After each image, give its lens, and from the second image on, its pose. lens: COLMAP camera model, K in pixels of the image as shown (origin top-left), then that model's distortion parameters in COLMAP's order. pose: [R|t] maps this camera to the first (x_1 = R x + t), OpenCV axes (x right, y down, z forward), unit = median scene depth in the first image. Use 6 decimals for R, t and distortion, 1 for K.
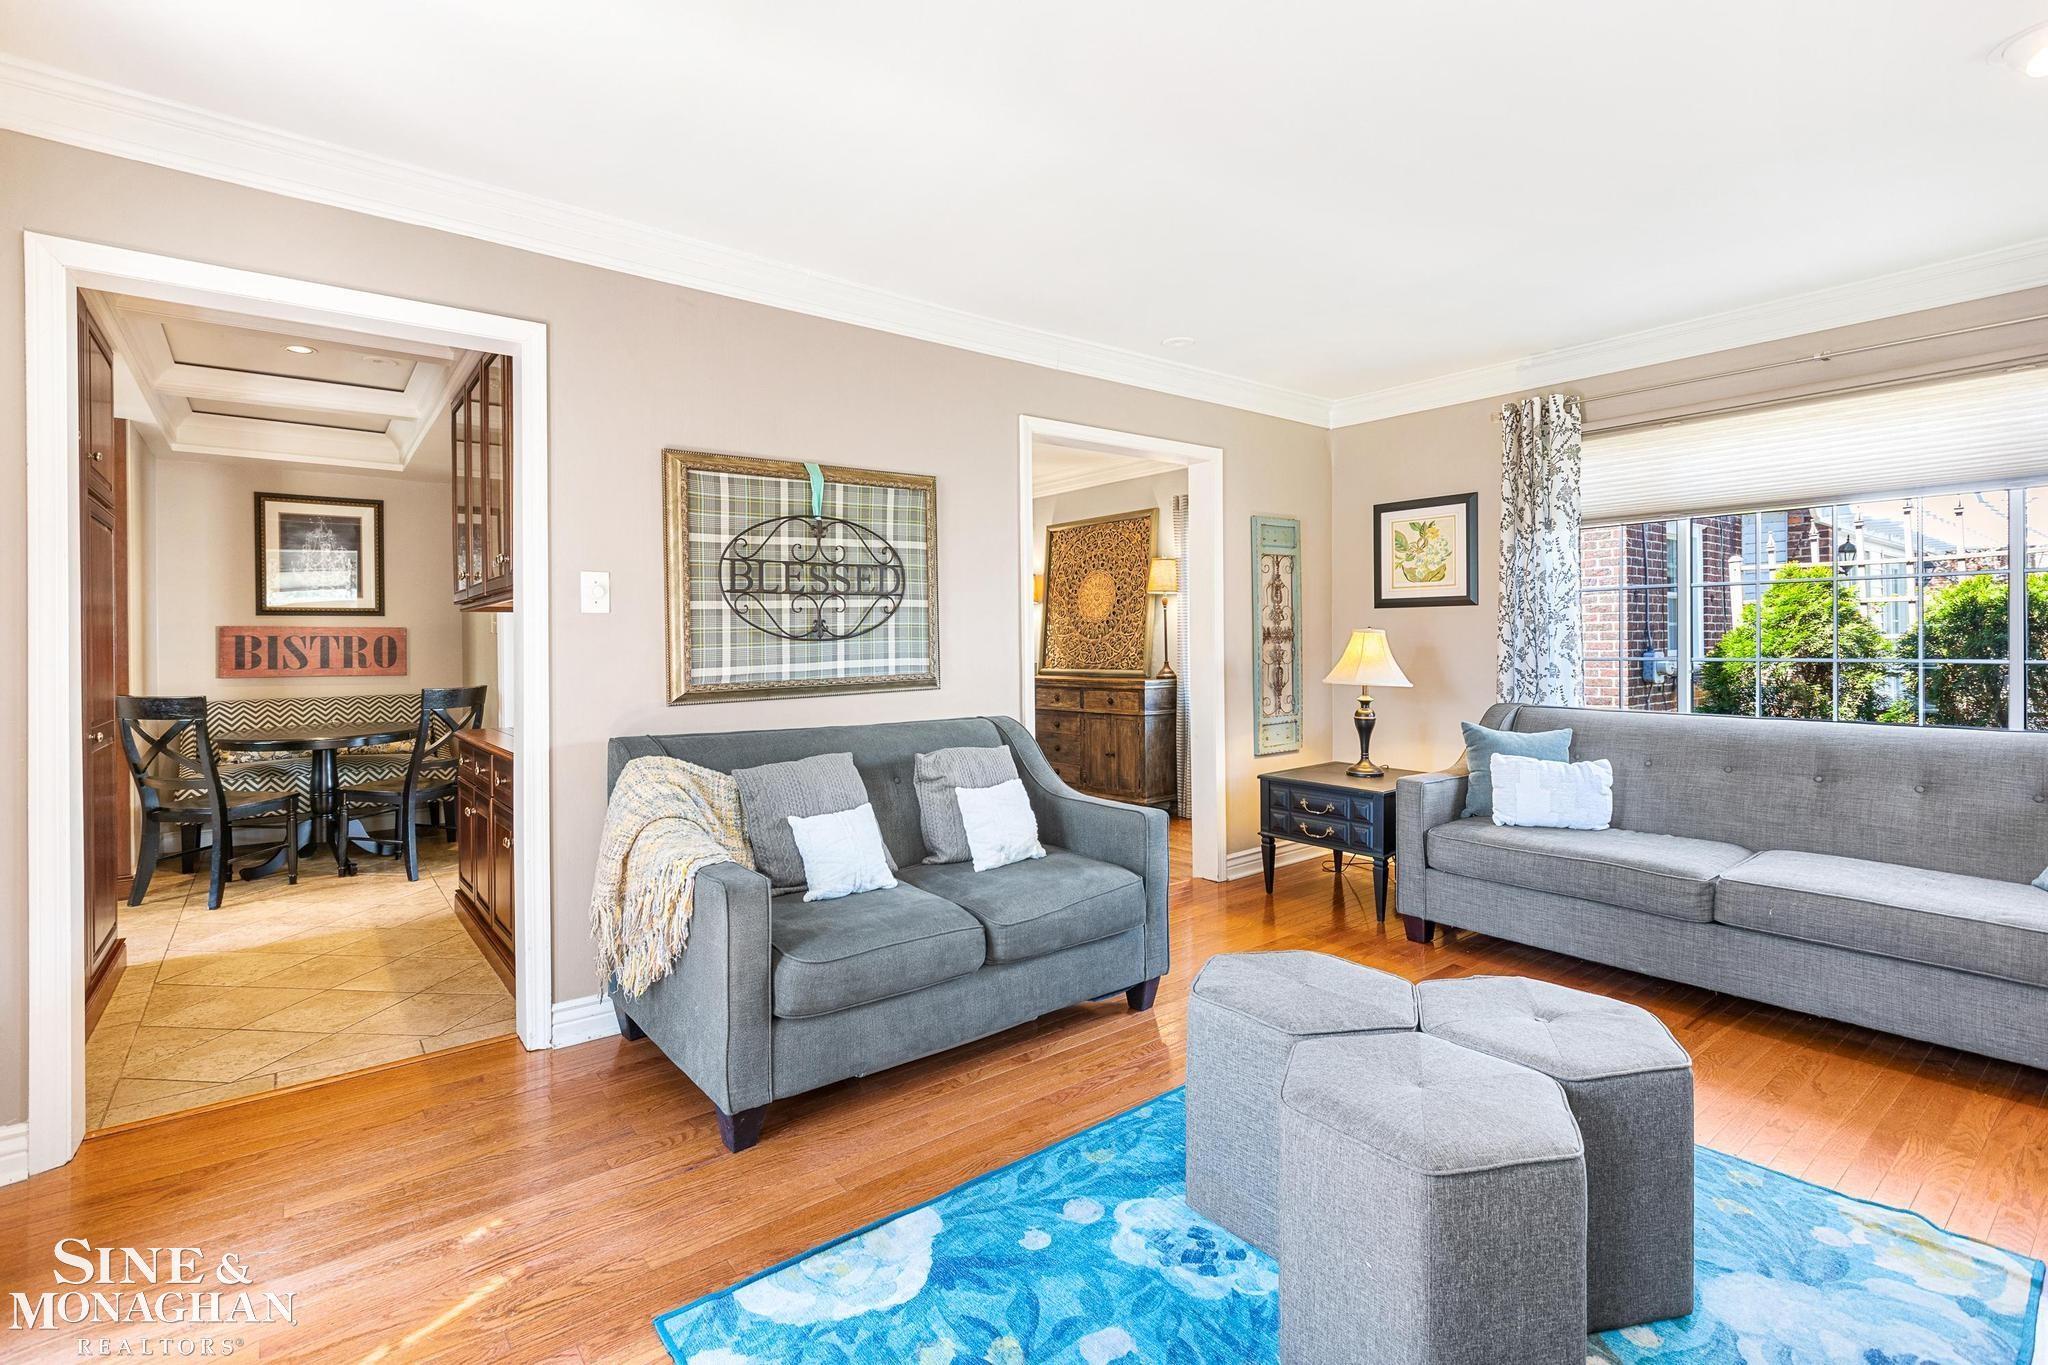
lens RADIAL K [[935.8, 0, 1028.3], [0, 935.8, 669.0], [0, 0, 1]] dist [0.000432, 0.000009]
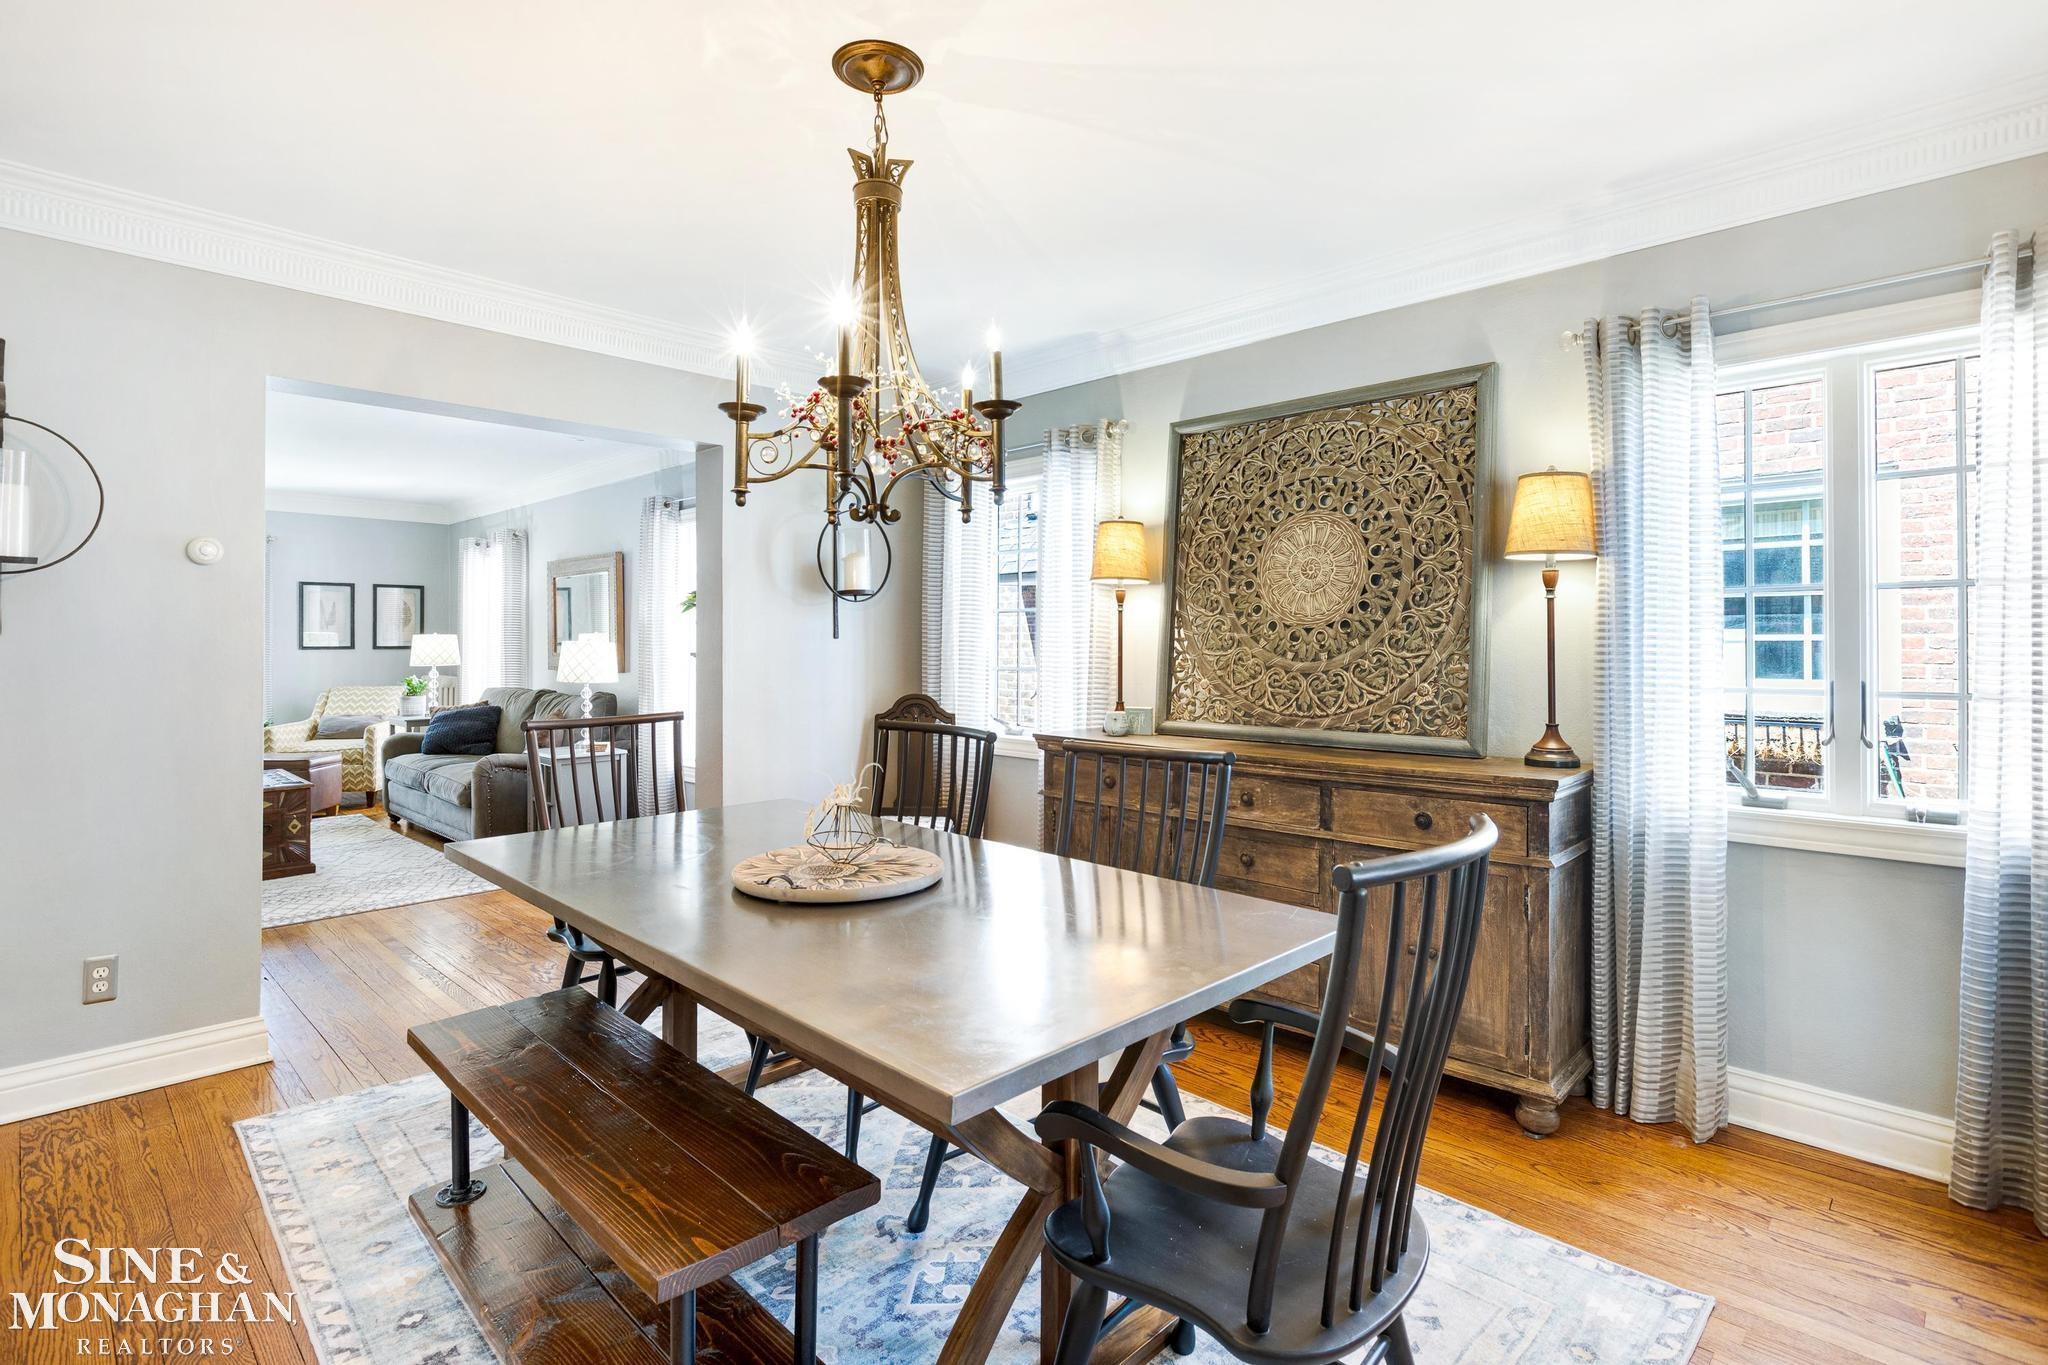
lens RADIAL K [[993.4, 0, 1019.0], [0, 993.4, 665.0], [0, 0, 1]] dist [0.000002, -0.000044]
pose [[0.990362, 0.015101, 0.137676, -0.127755], [-0.013644, 0.999841, -0.011517, -0.022573], [-0.137828, 0.009527, 0.990410, 0.521209]]
